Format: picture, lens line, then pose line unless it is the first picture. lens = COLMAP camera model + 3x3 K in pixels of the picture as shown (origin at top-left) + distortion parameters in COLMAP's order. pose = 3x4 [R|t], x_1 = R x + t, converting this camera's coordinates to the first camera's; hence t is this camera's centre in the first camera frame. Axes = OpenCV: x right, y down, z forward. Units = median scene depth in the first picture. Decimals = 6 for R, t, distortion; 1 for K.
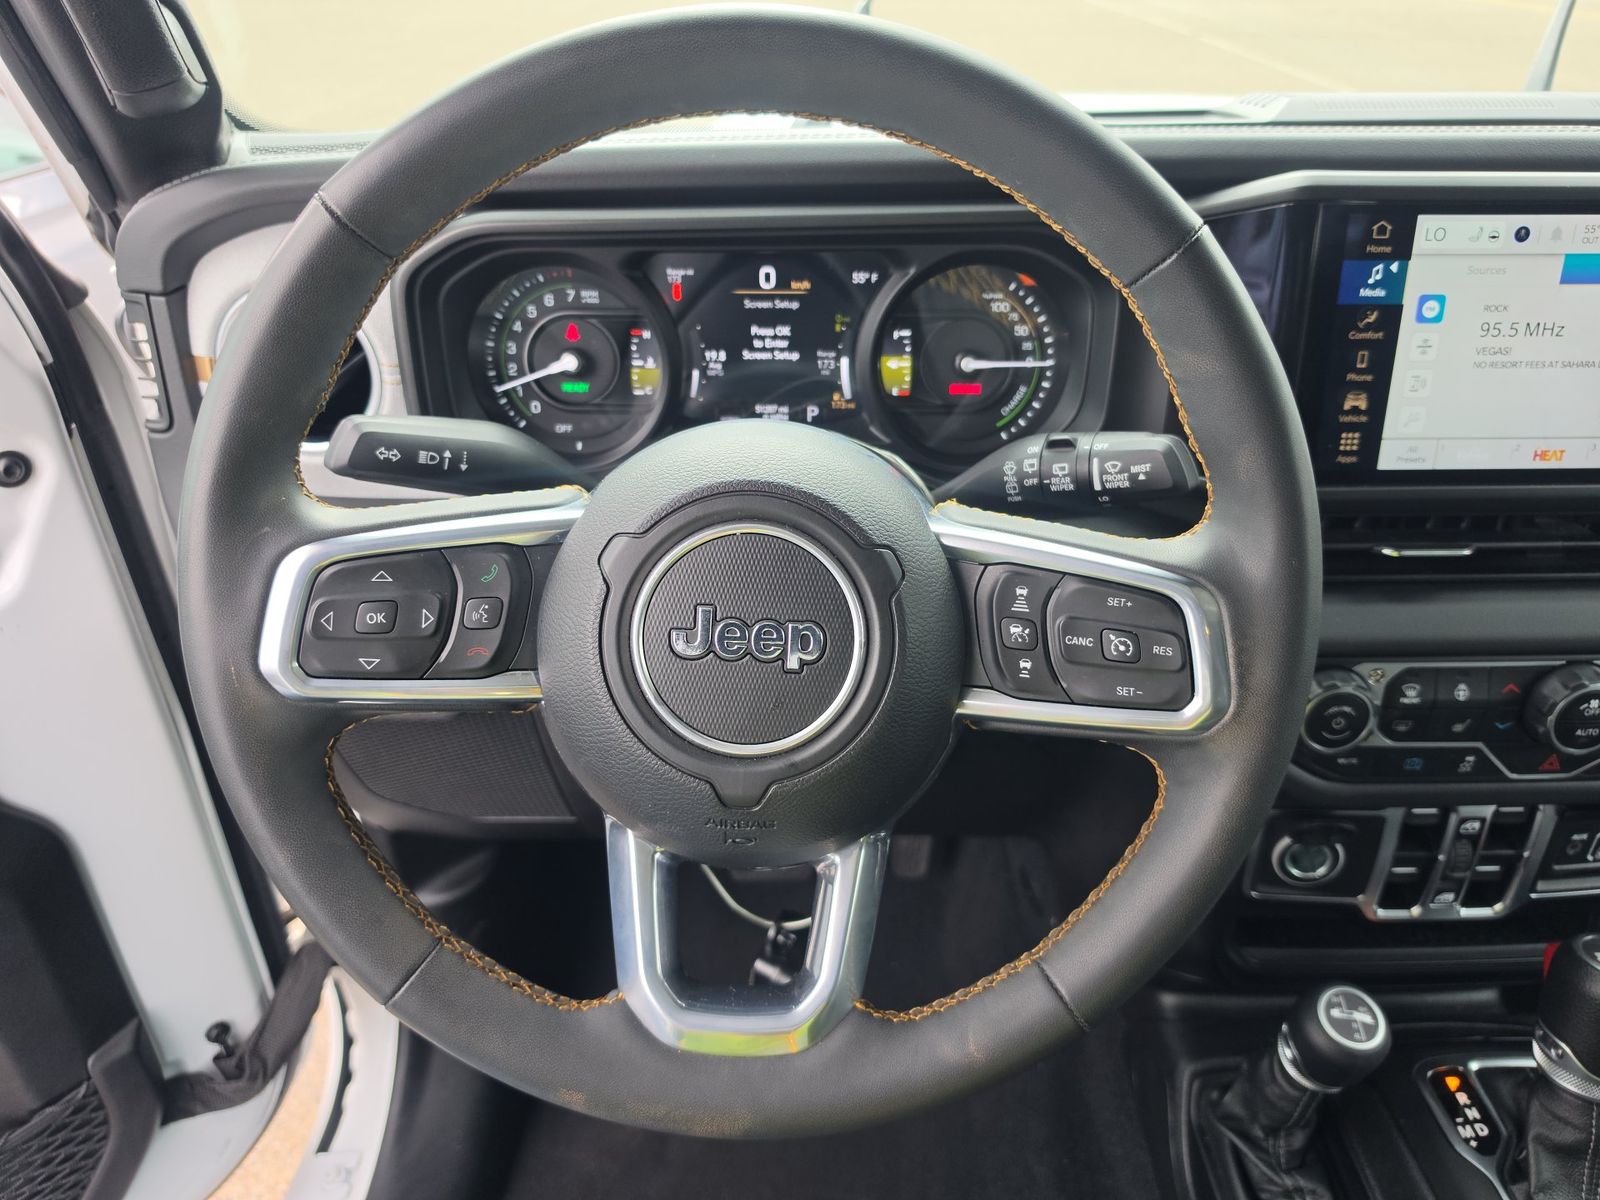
lens RADIAL K [[1150.8, 0, 795.0], [0, 1150.8, 605.2], [0, 0, 1]] dist [0.024546, -0.032518]
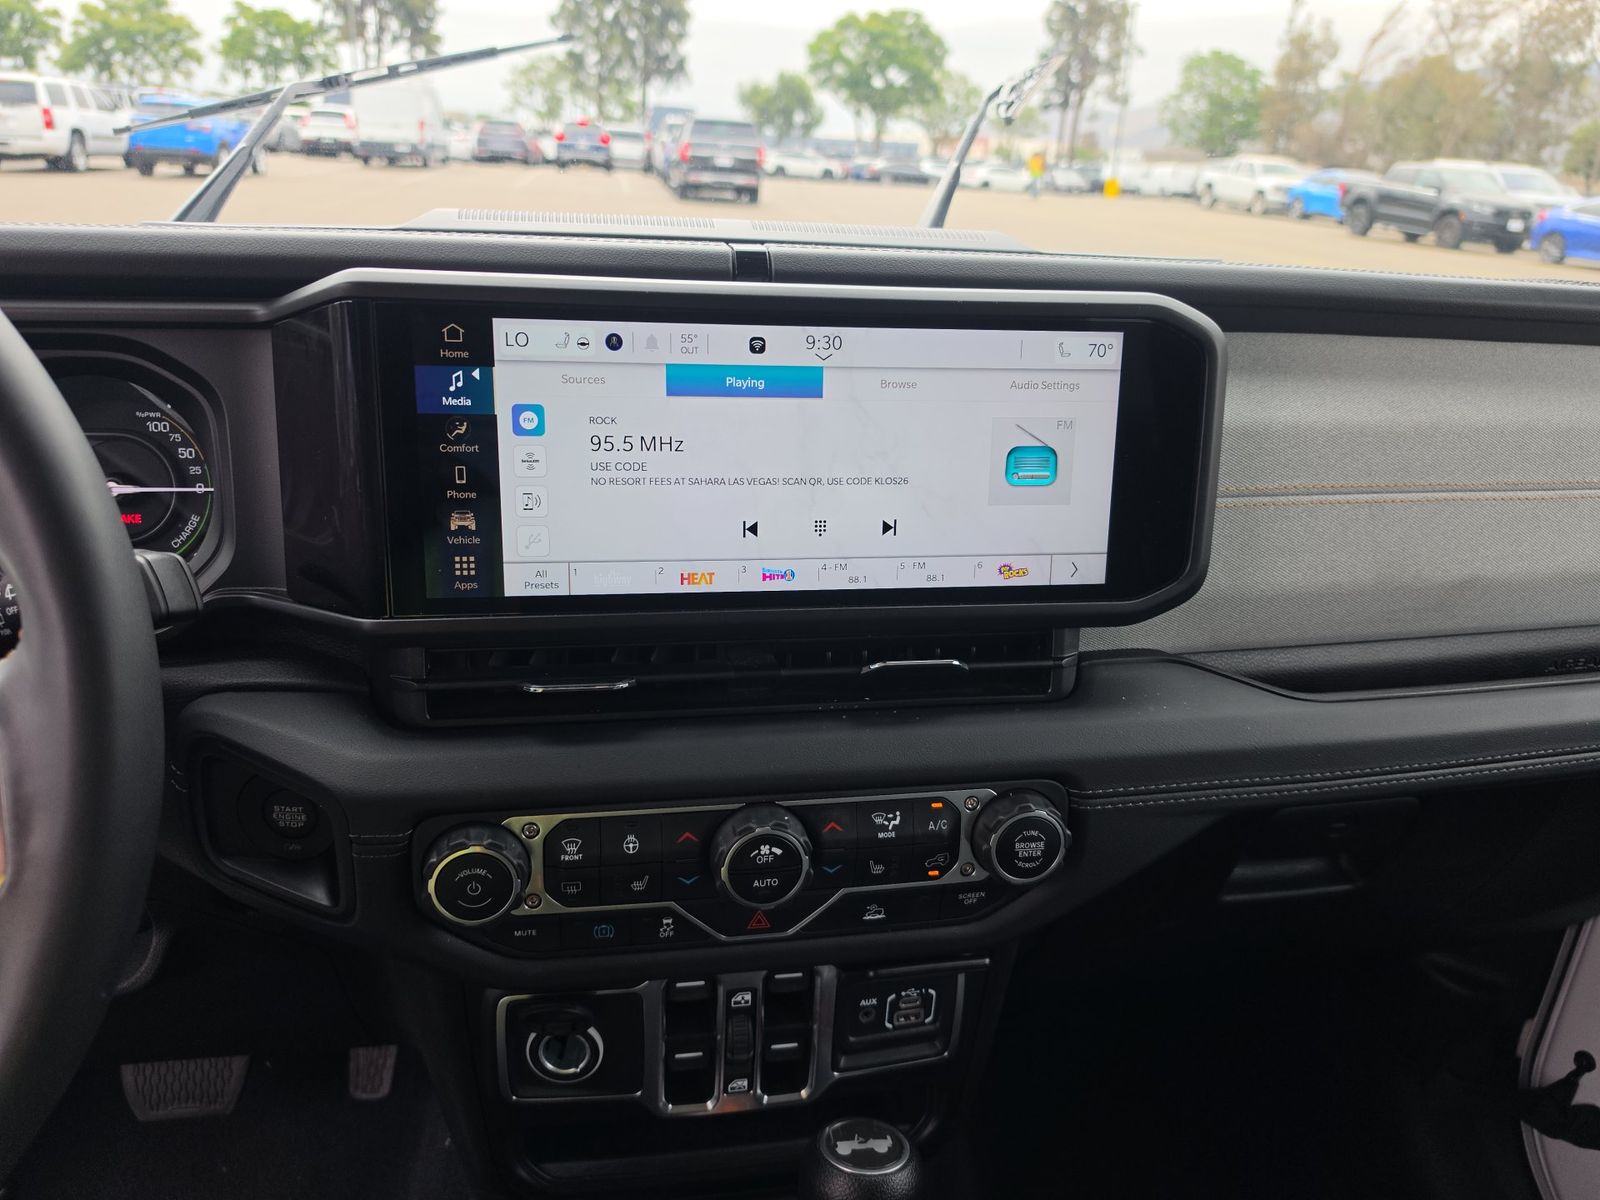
lens RADIAL K [[1150.8, 0, 794.7], [0, 1150.8, 612.3], [0, 0, 1]] dist [0.024546, -0.032518]
pose [[0.986503, -0.016492, 0.162910, 0.514031], [0.040966, 0.988132, -0.148041, 0.032022], [-0.158535, 0.152717, 0.975471, 0.084618]]
